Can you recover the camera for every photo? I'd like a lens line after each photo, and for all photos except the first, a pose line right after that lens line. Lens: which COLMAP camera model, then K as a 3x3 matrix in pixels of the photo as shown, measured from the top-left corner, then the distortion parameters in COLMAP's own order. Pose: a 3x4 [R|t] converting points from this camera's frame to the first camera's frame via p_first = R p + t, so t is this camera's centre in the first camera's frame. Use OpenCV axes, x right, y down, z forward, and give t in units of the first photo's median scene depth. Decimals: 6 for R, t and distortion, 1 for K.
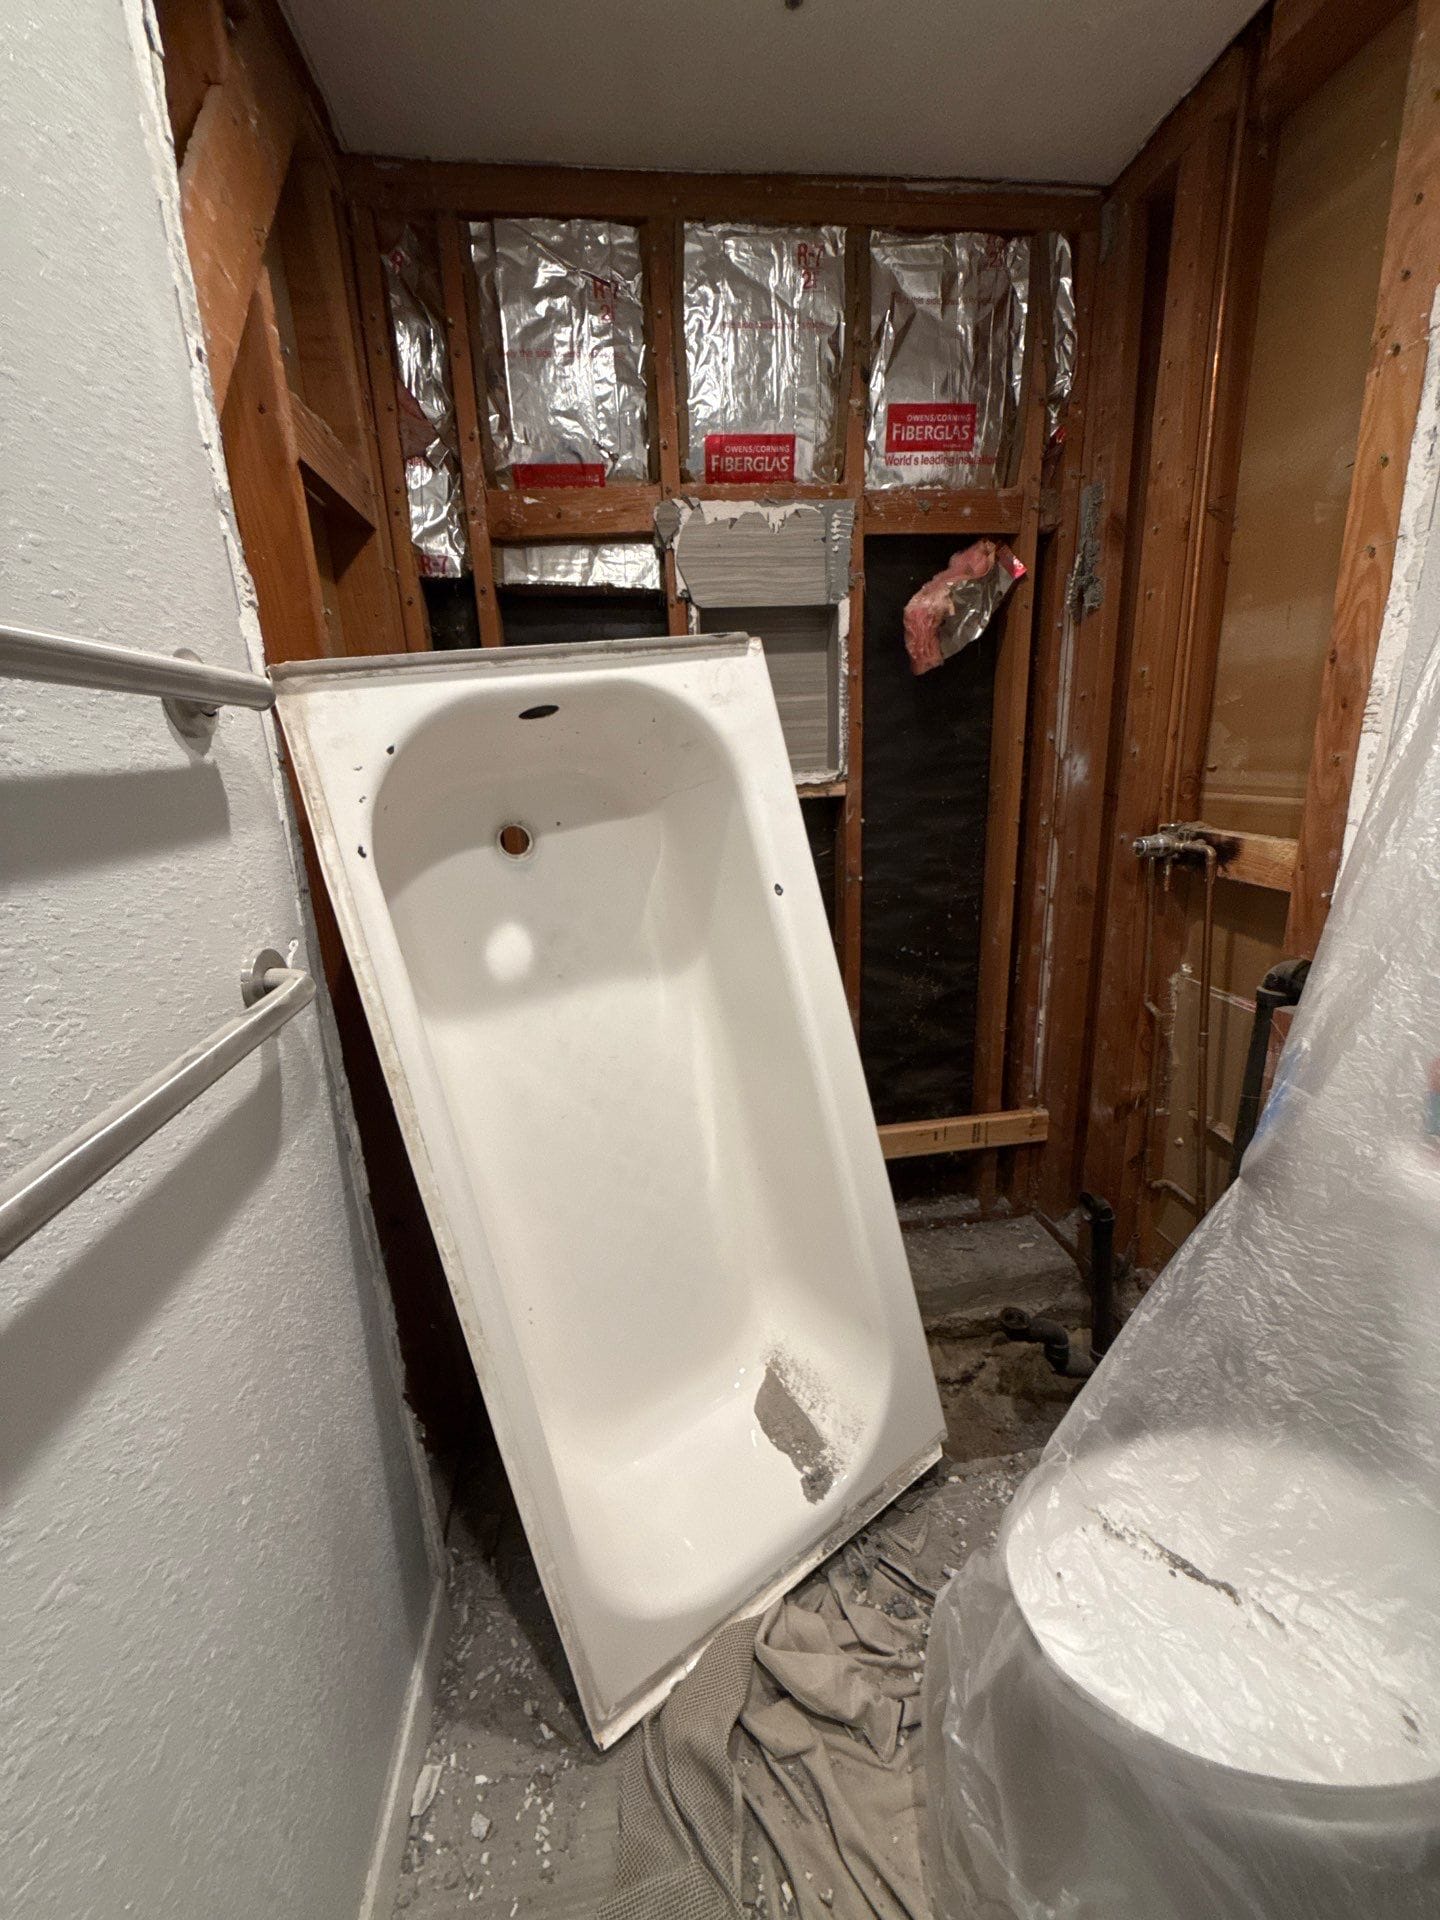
lens RADIAL K [[759.9, 0, 713.6], [0, 759.9, 961.8], [0, 0, 1]] dist [0.001241, -0.000775]
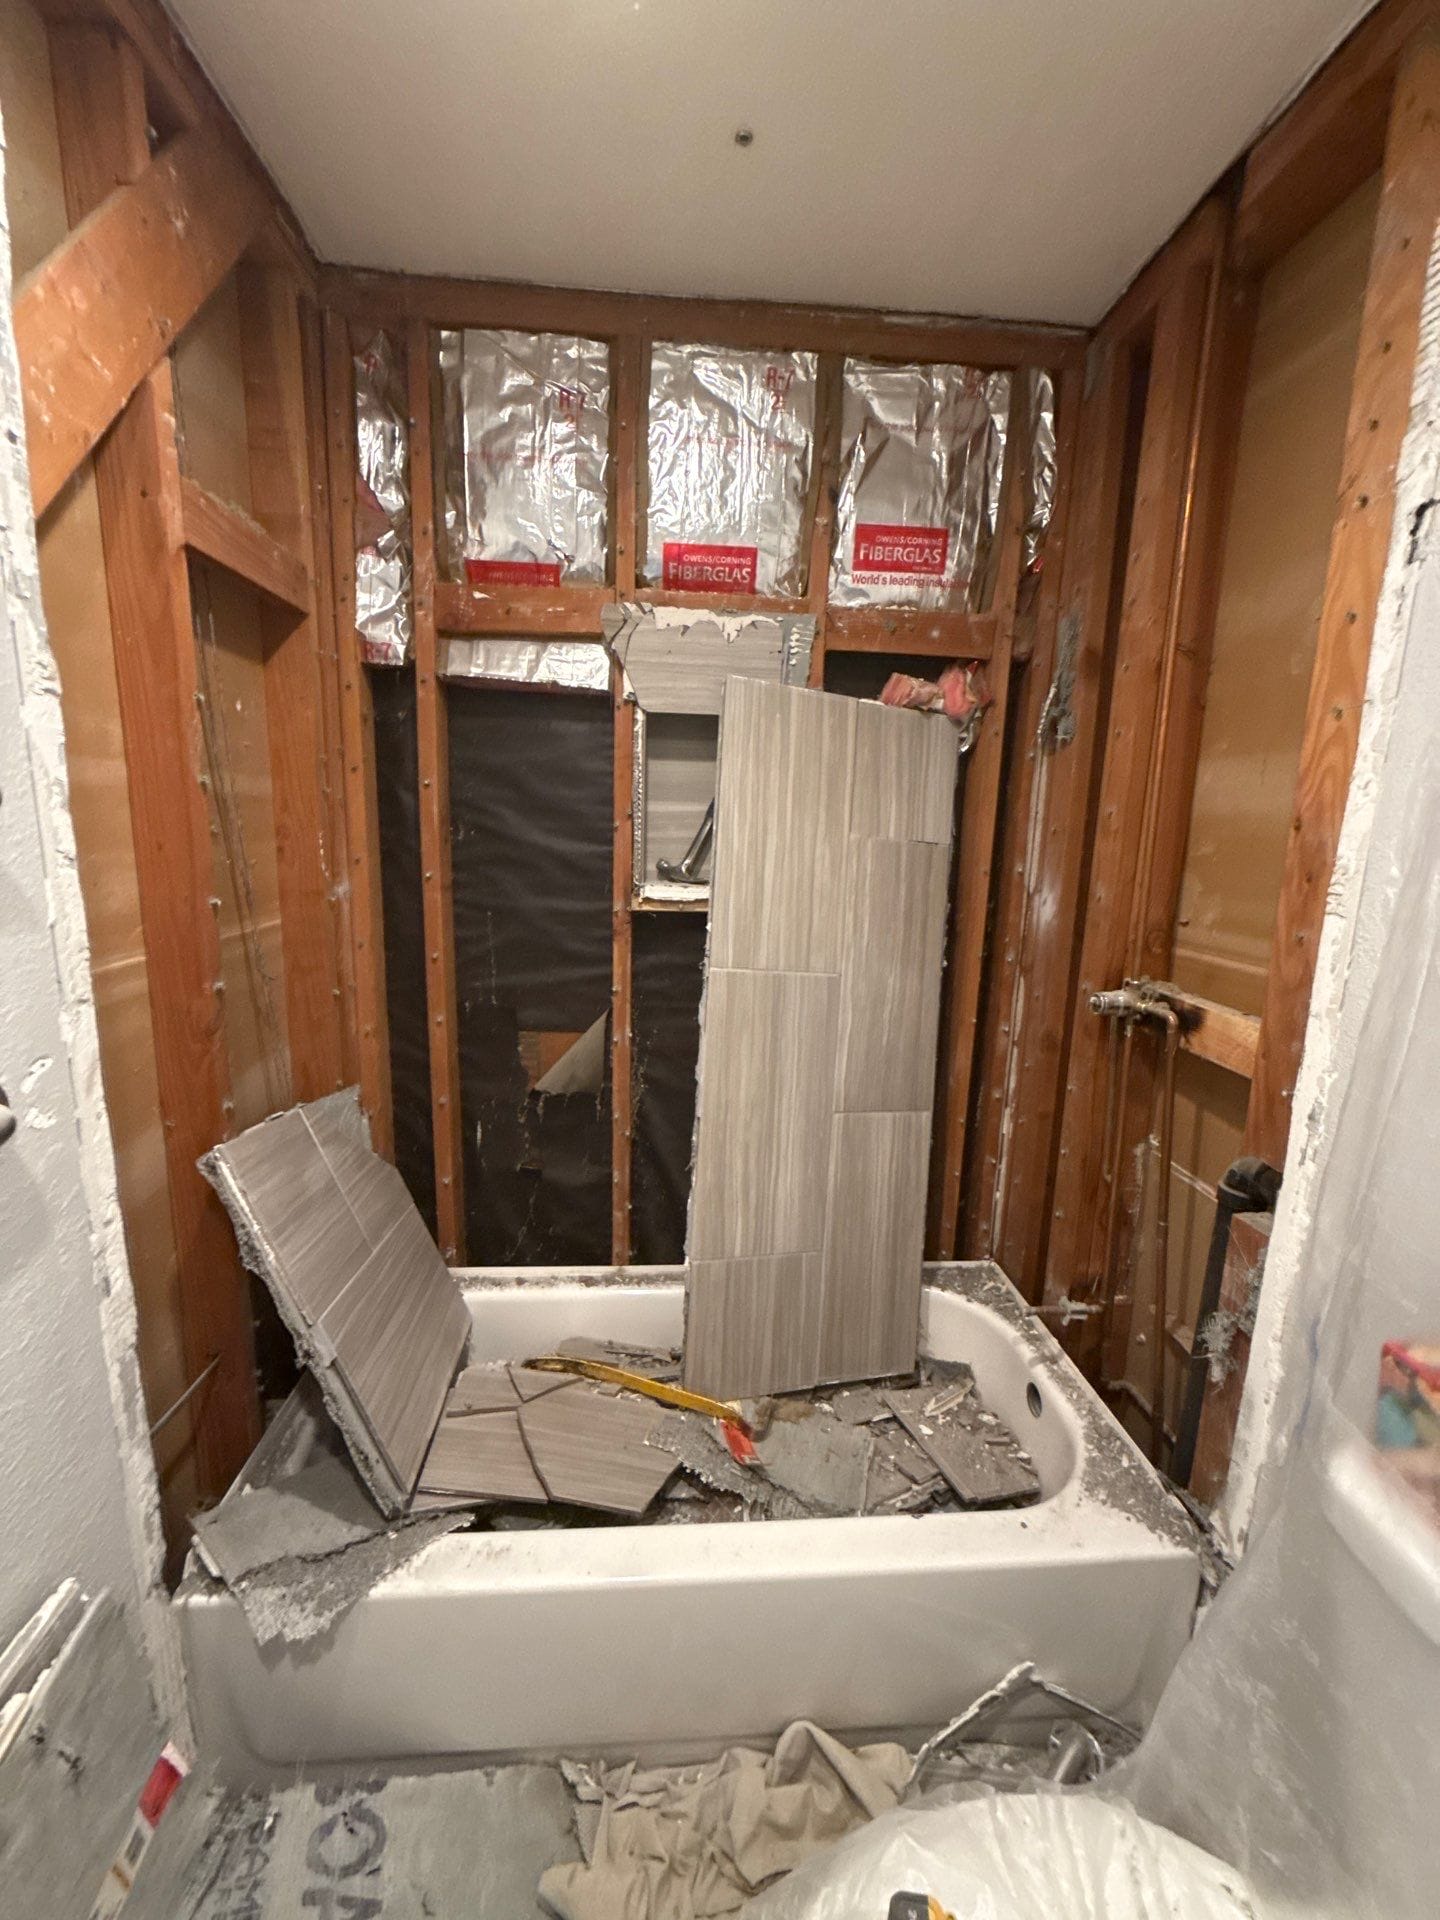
lens RADIAL K [[759.9, 0, 711.0], [0, 759.9, 964.3], [0, 0, 1]] dist [0.001241, -0.000775]
pose [[0.995233, 0.085038, -0.047748, 0.145486], [-0.089127, 0.991828, -0.091293, -0.074004], [0.039595, 0.095114, 0.994679, 0.084163]]
